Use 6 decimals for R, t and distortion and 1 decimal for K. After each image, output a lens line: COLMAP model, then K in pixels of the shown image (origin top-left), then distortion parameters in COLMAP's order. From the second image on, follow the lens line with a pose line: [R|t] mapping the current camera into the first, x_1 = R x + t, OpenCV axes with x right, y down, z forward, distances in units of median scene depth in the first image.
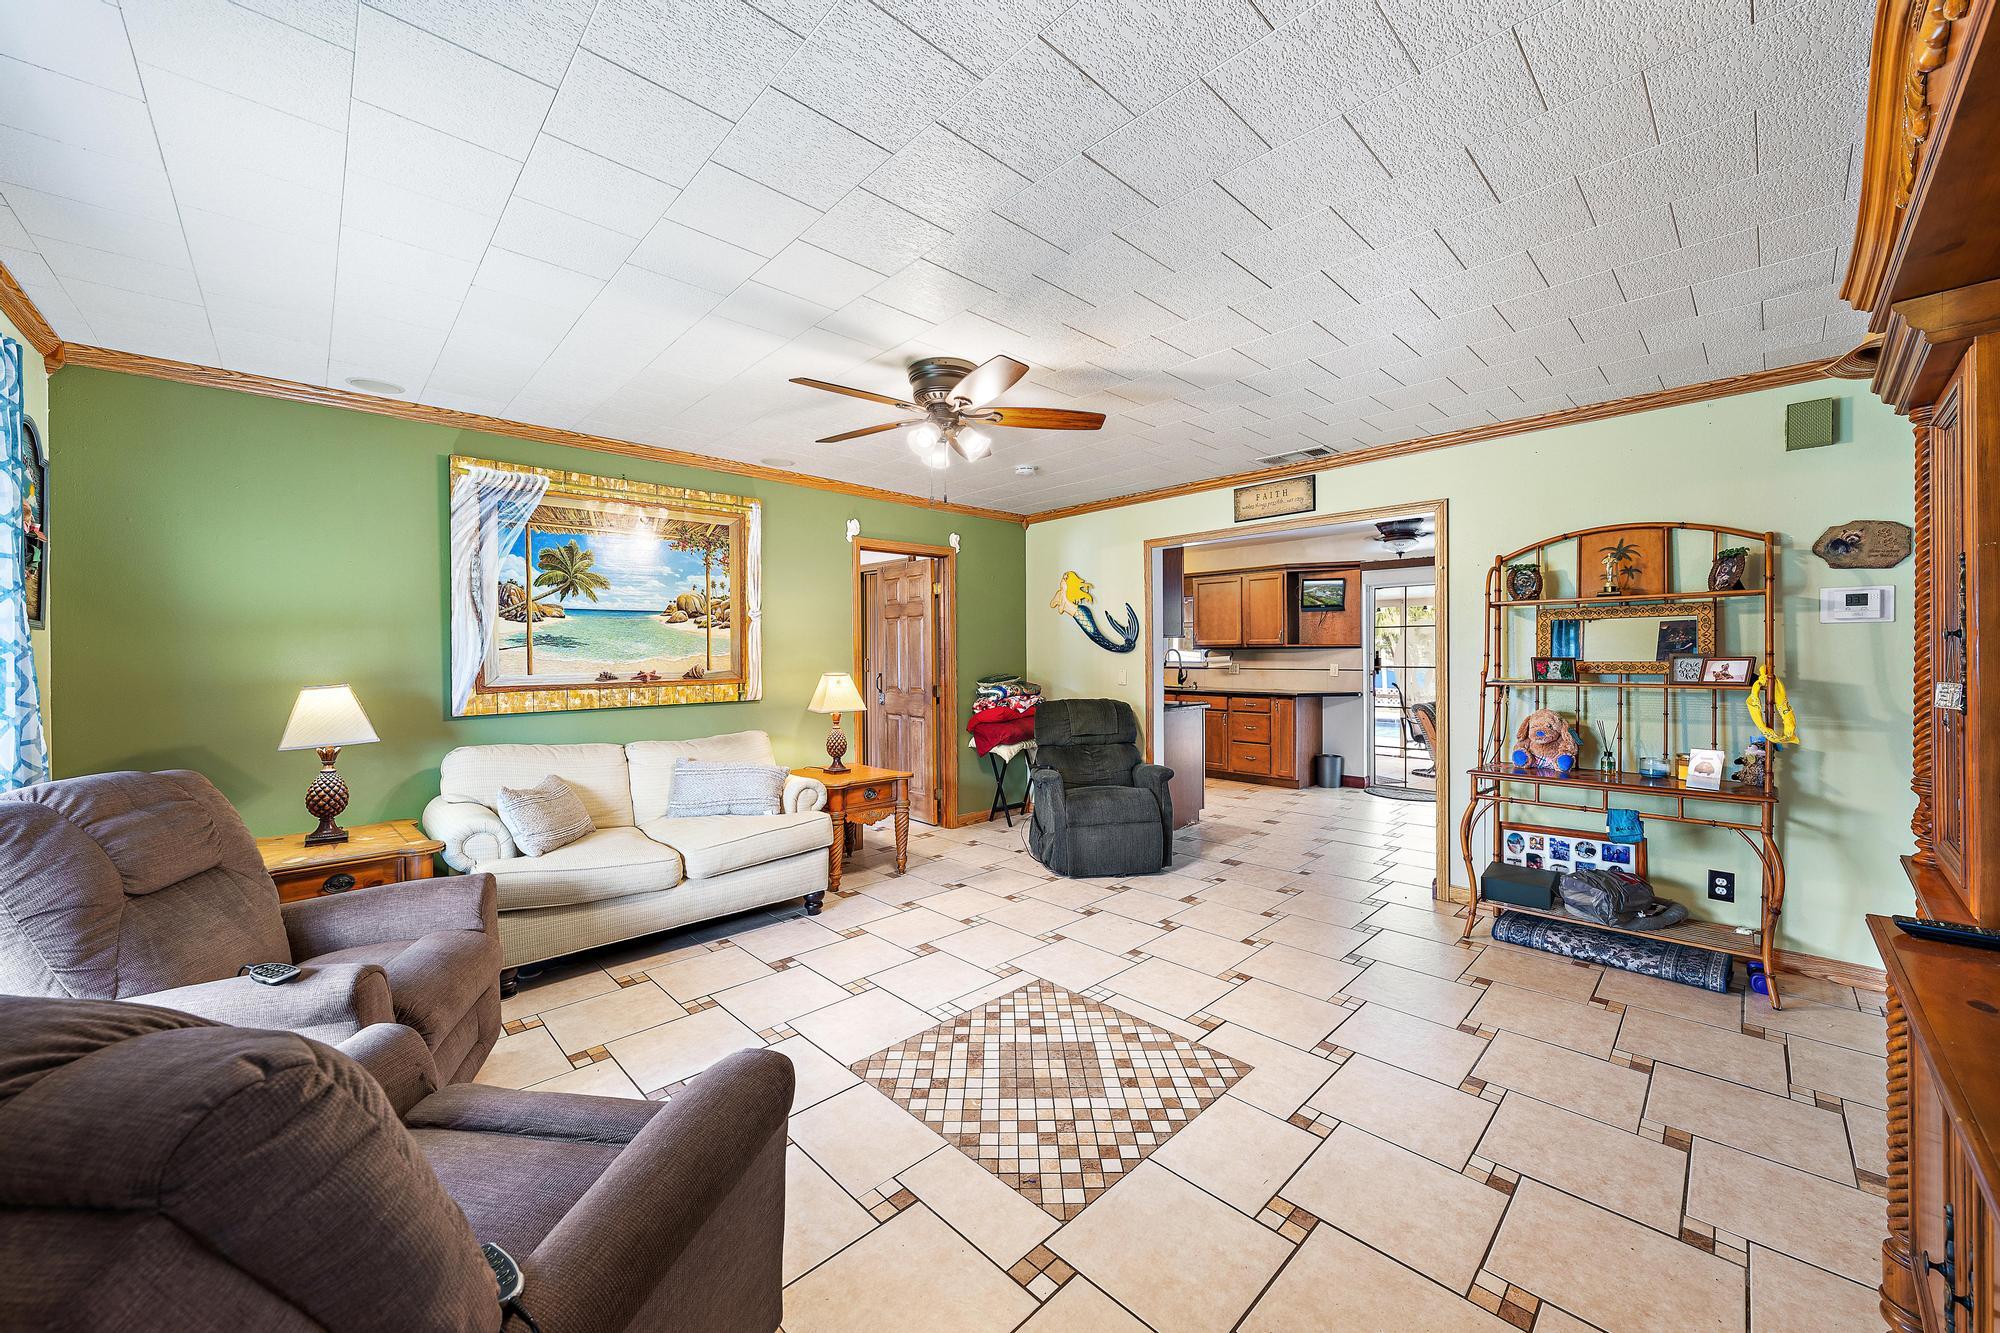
lens RADIAL K [[720.1, 0, 1007.8], [0, 720.1, 655.3], [0, 0, 1]] dist [-0.000969, -0.000248]
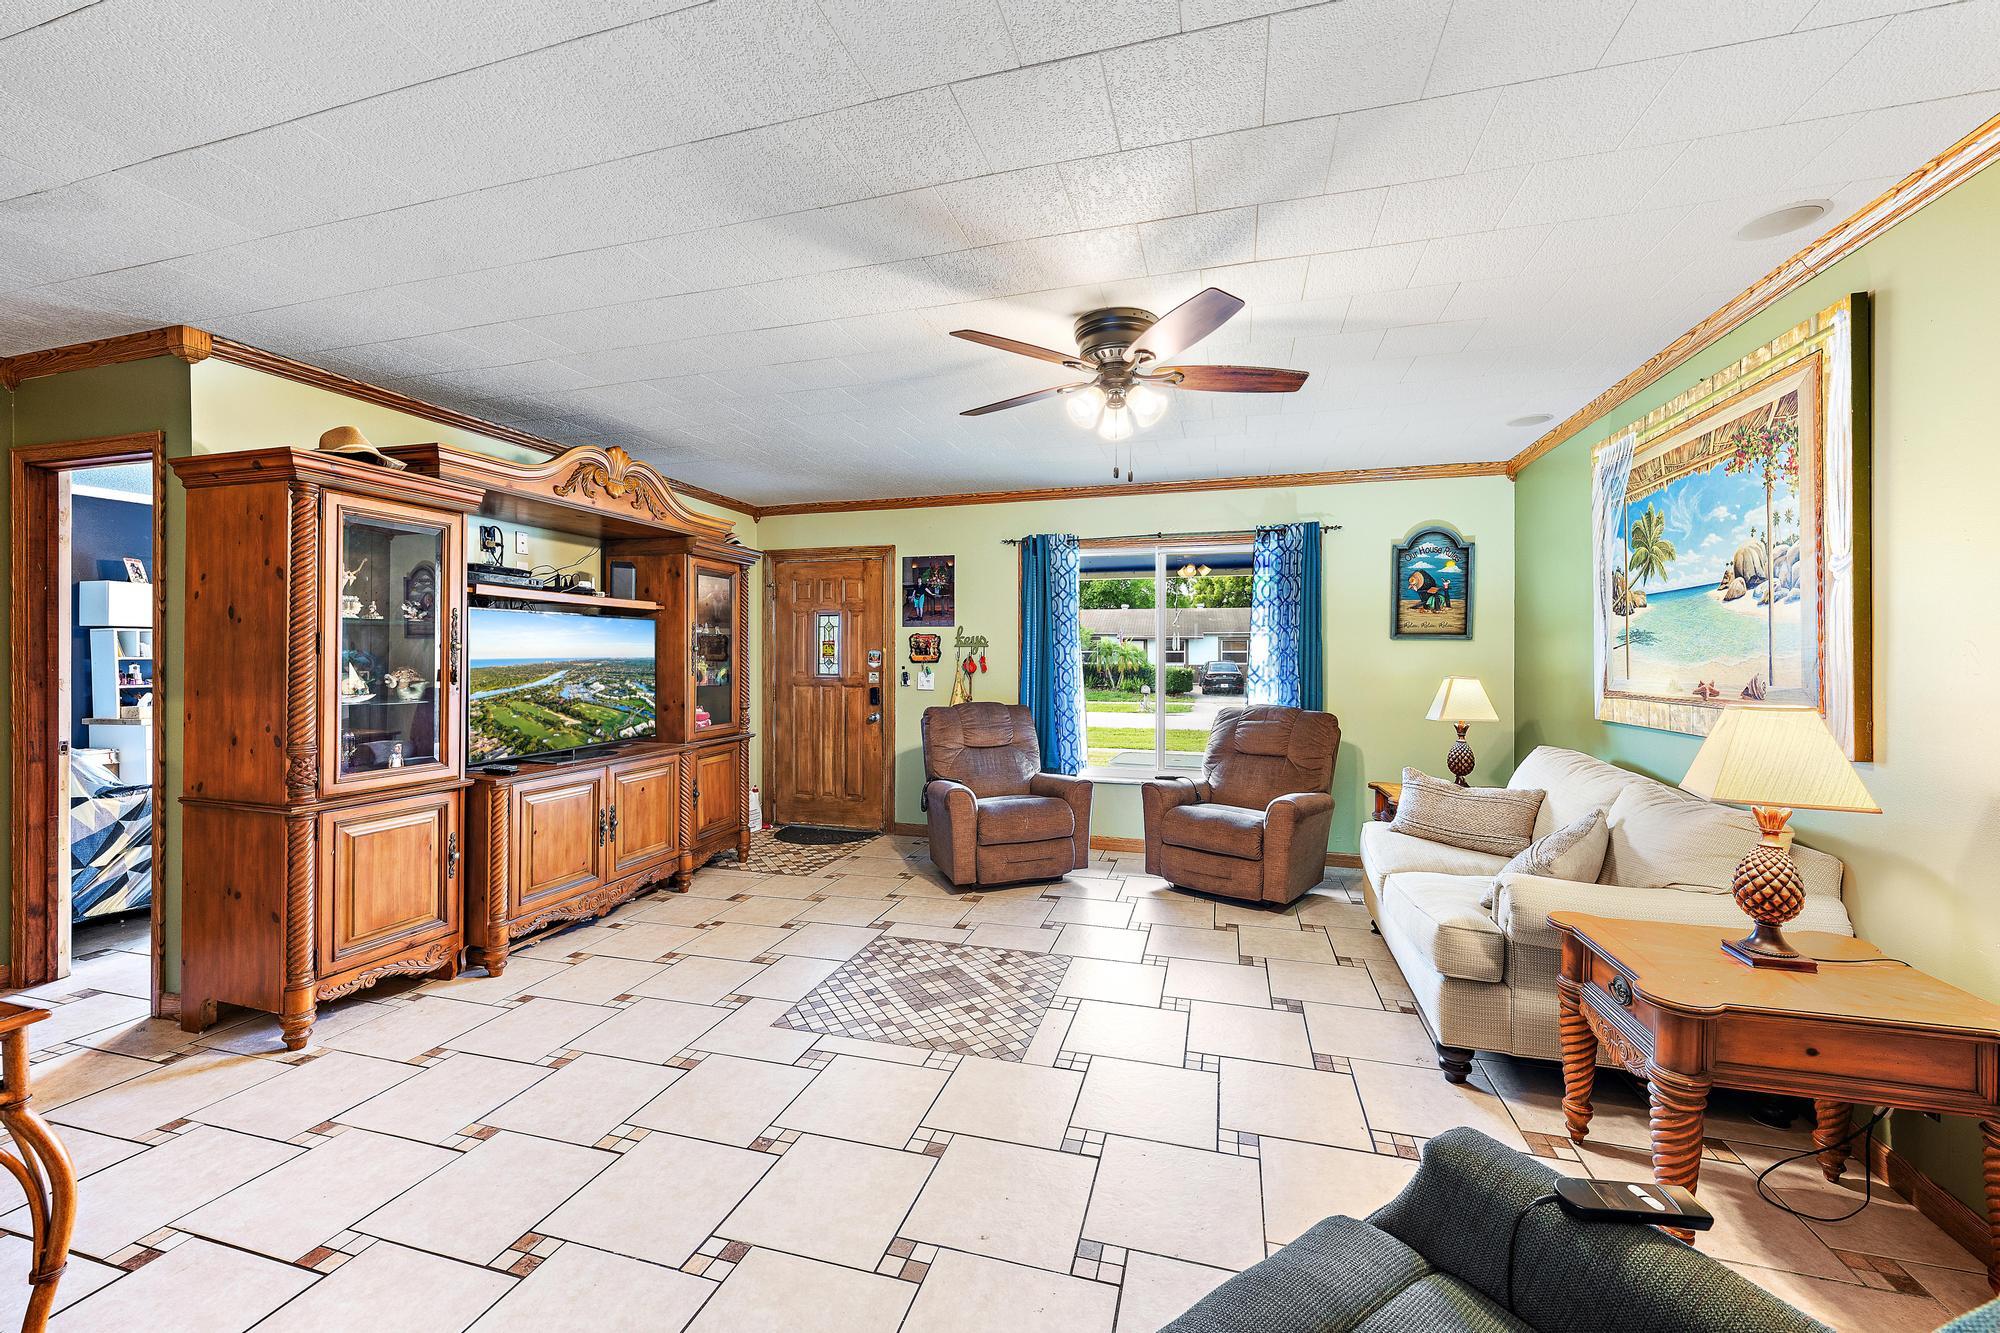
lens RADIAL K [[790.0, 0, 1009.2], [0, 790.0, 656.0], [0, 0, 1]] dist [-0.001314, 0.000280]
pose [[-0.863812, 0.005392, -0.503786, 0.627355], [0.001071, 0.999960, 0.008865, -0.012682], [0.503814, 0.007118, -0.863783, 2.208255]]
